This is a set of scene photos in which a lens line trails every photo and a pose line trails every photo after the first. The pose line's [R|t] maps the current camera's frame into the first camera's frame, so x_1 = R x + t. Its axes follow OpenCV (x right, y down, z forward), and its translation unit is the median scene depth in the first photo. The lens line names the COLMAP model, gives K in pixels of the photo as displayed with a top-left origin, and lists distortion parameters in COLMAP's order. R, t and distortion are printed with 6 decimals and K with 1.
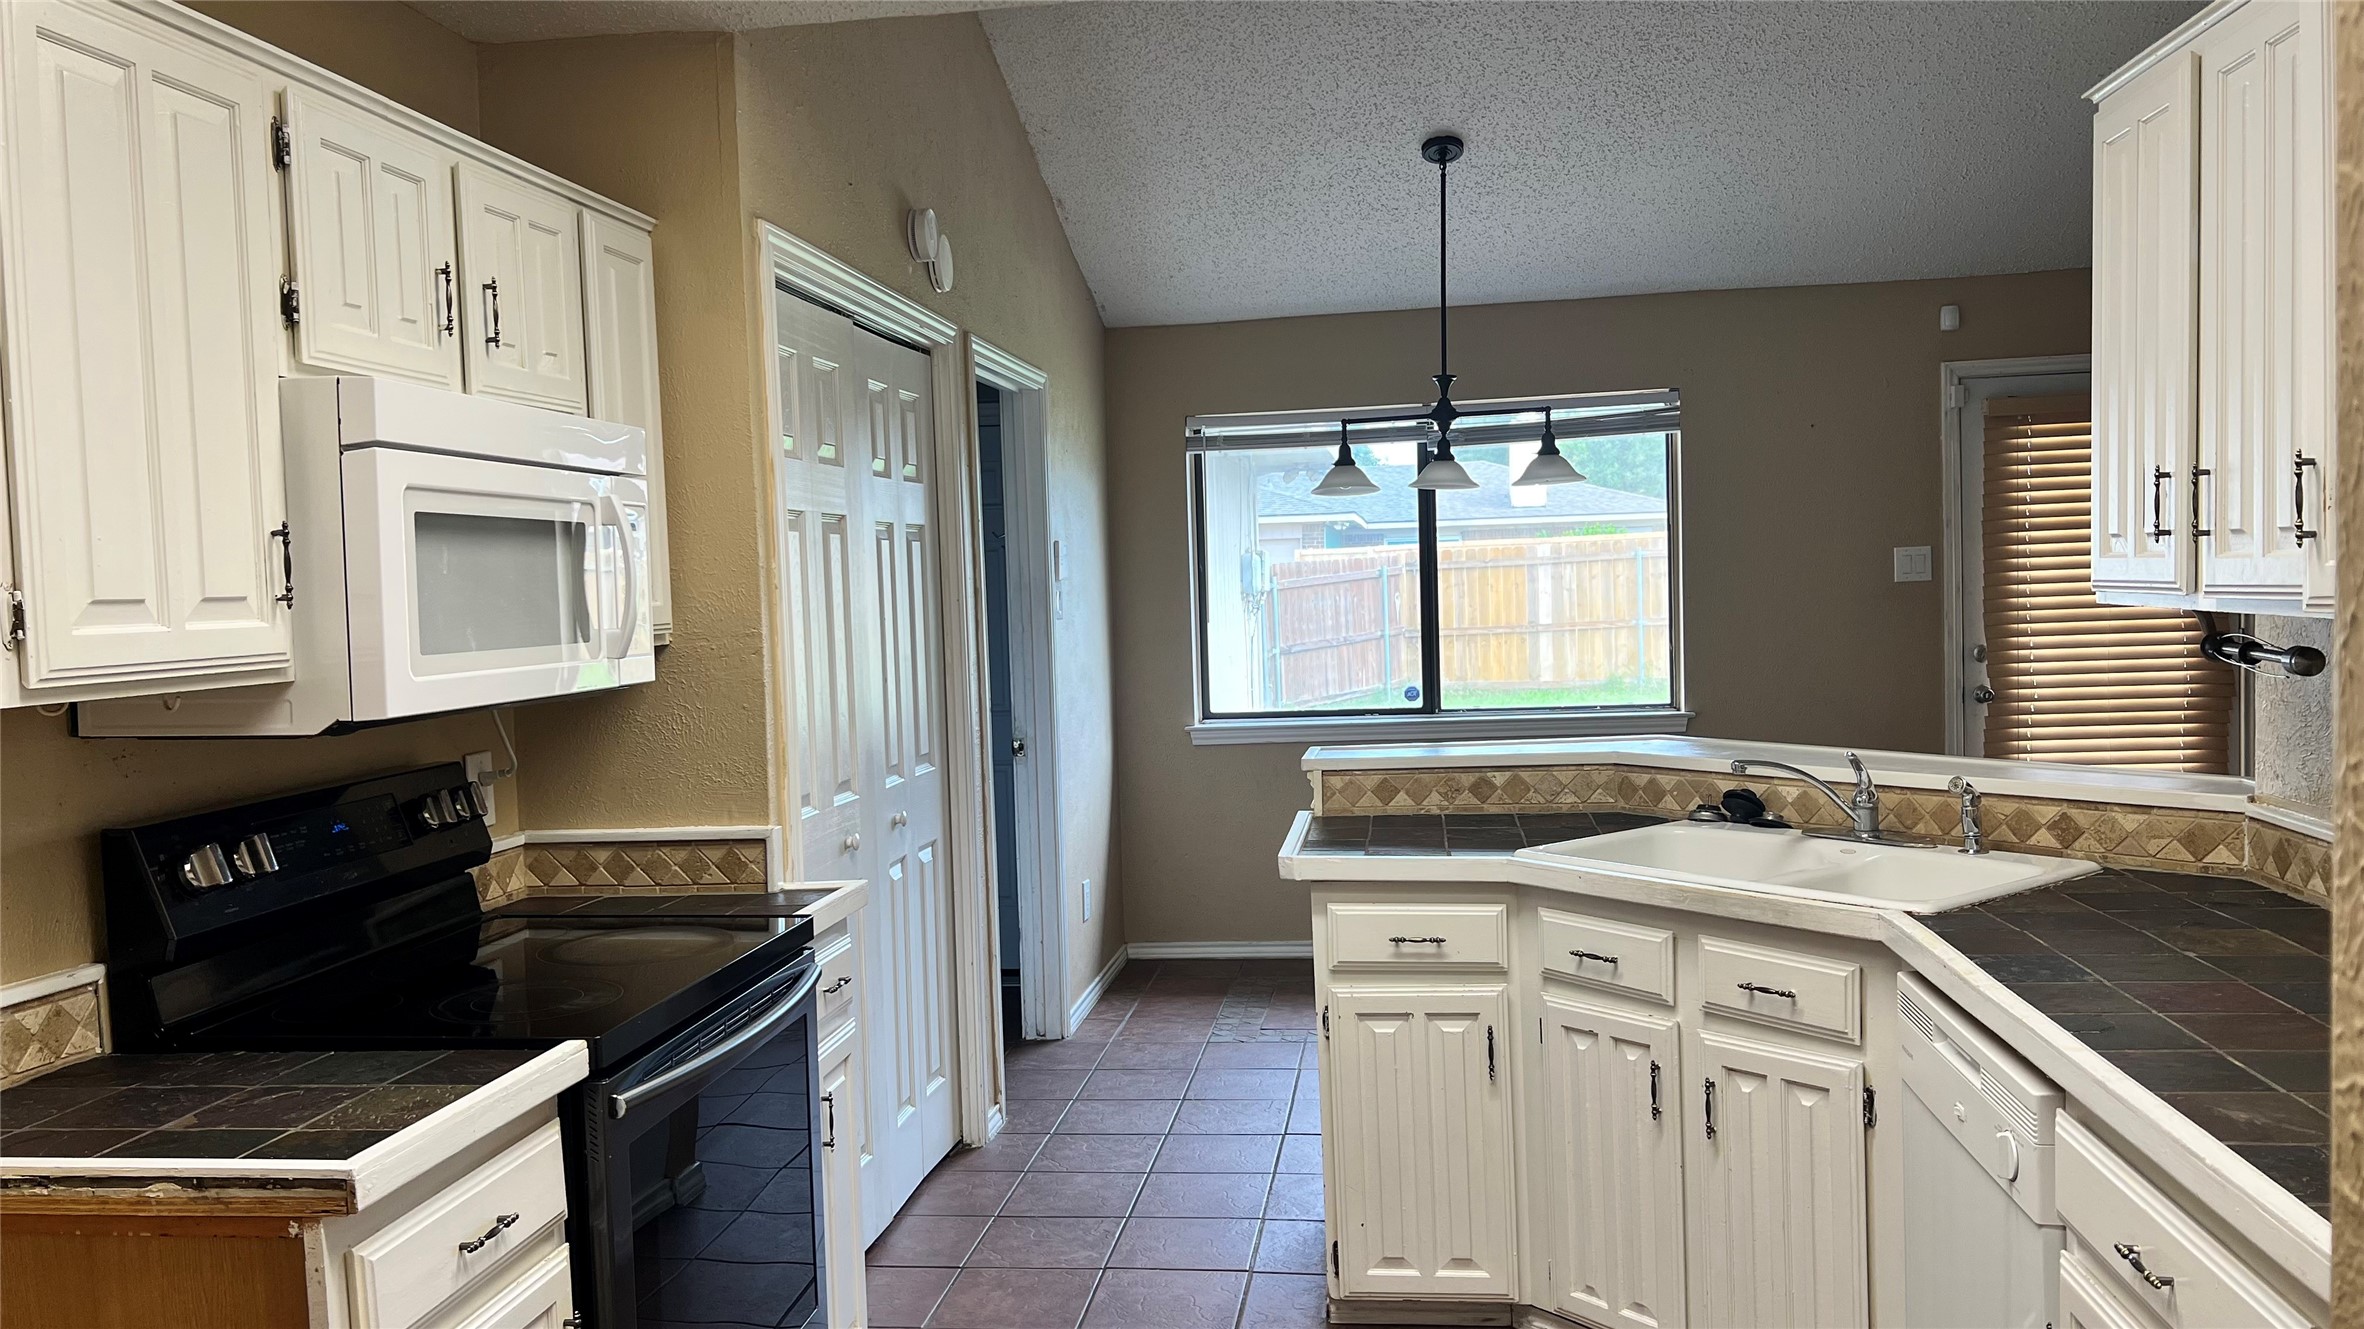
lens RADIAL K [[1792.8, 0, 1161.4], [0, 1792.8, 666.4], [0, 0, 1]] dist [0.045844, -0.088046]
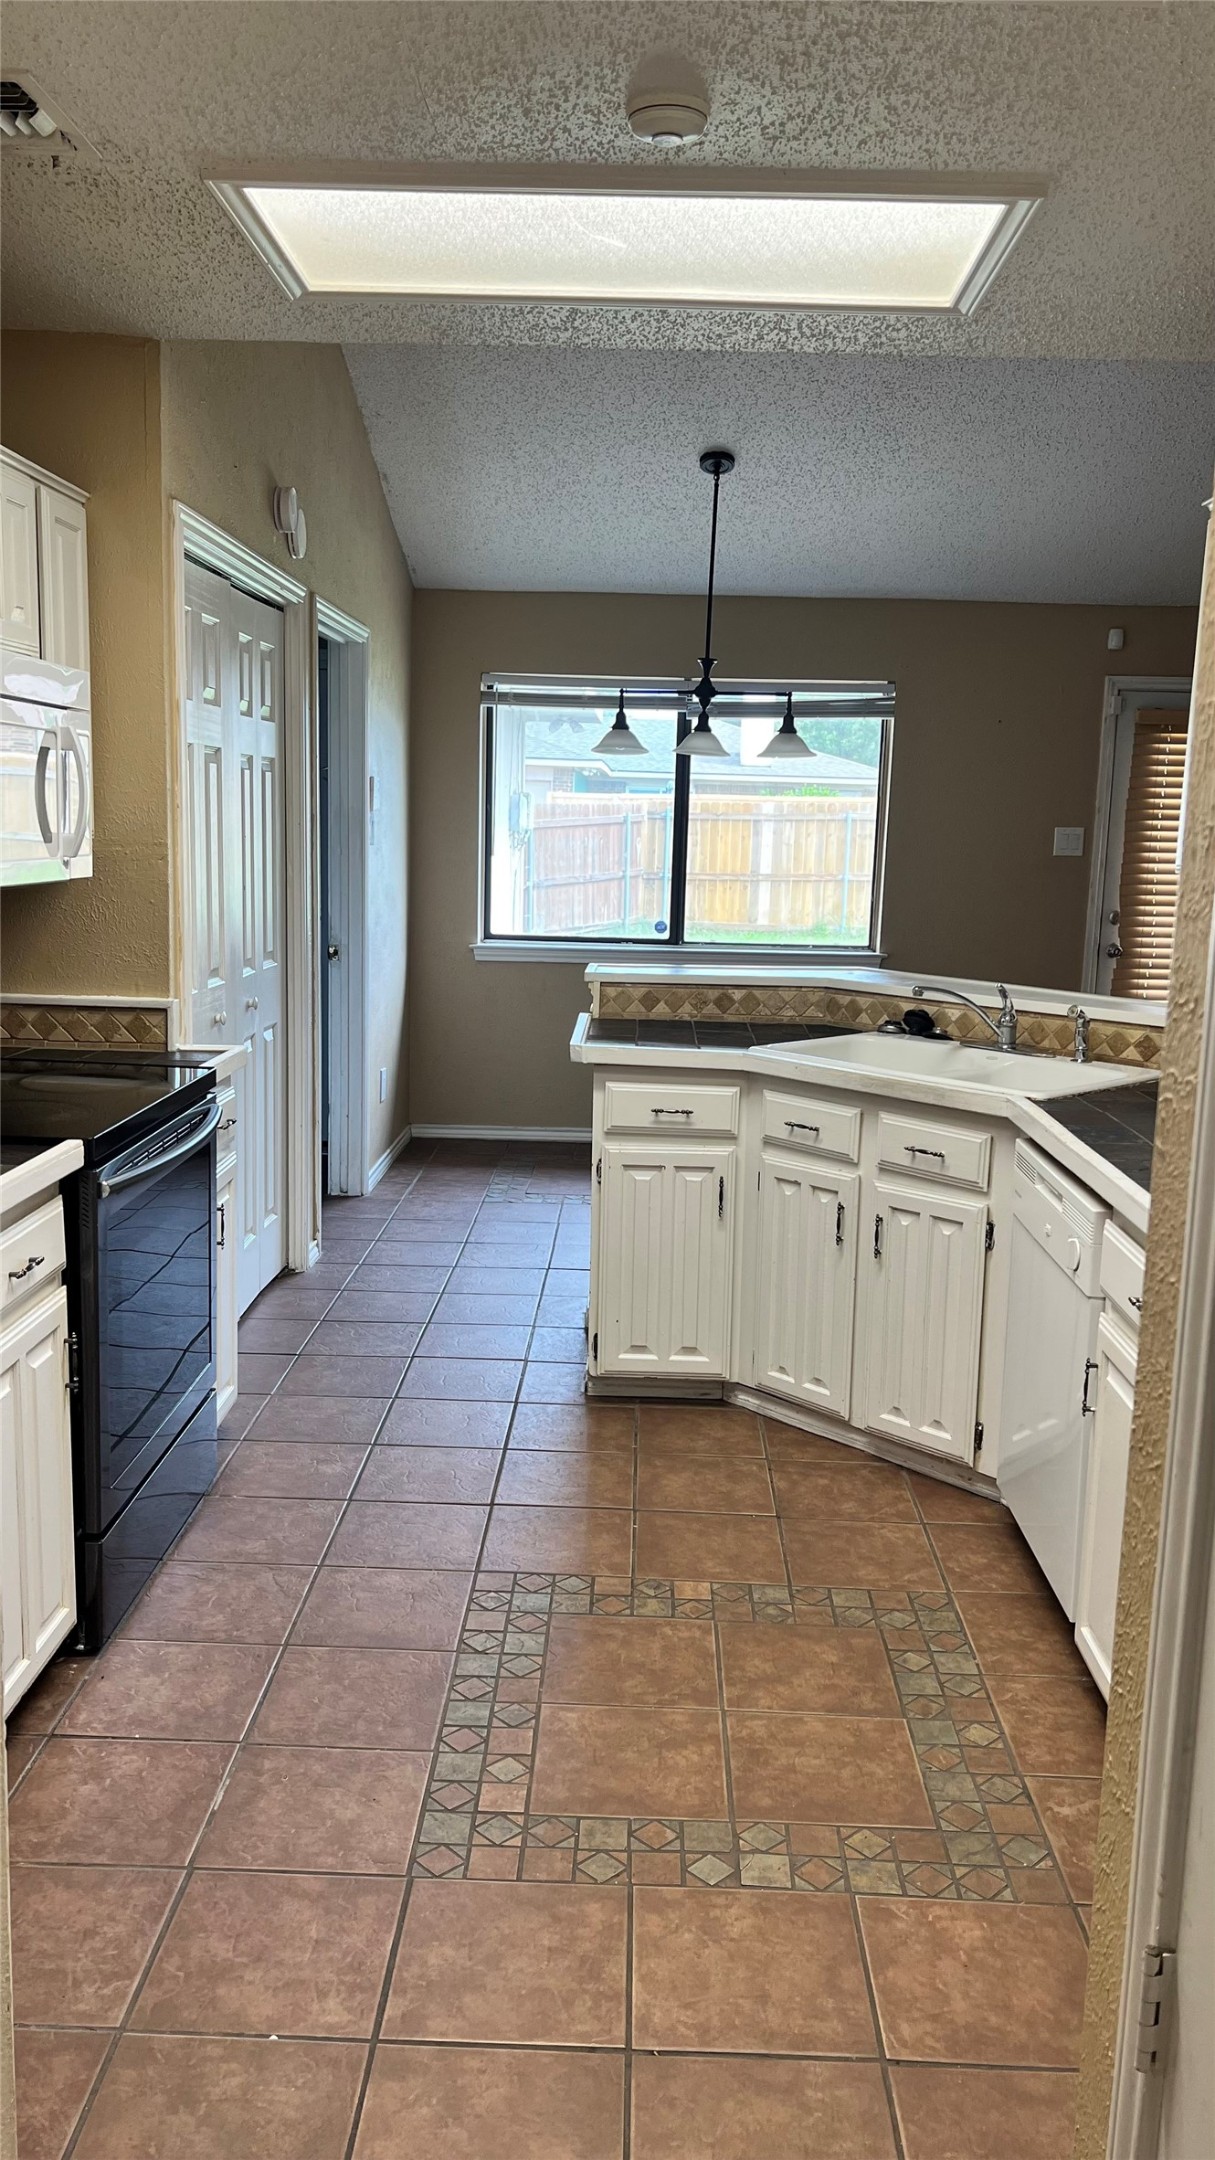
lens RADIAL K [[1638.1, 0, 615.7], [0, 1638.1, 1084.6], [0, 0, 1]] dist [0.045844, -0.088046]
pose [[0.990770, 0.042354, 0.128764, -0.042388], [-0.056645, 0.992378, 0.109438, 0.003967], [-0.123147, -0.115721, 0.985618, -0.137511]]
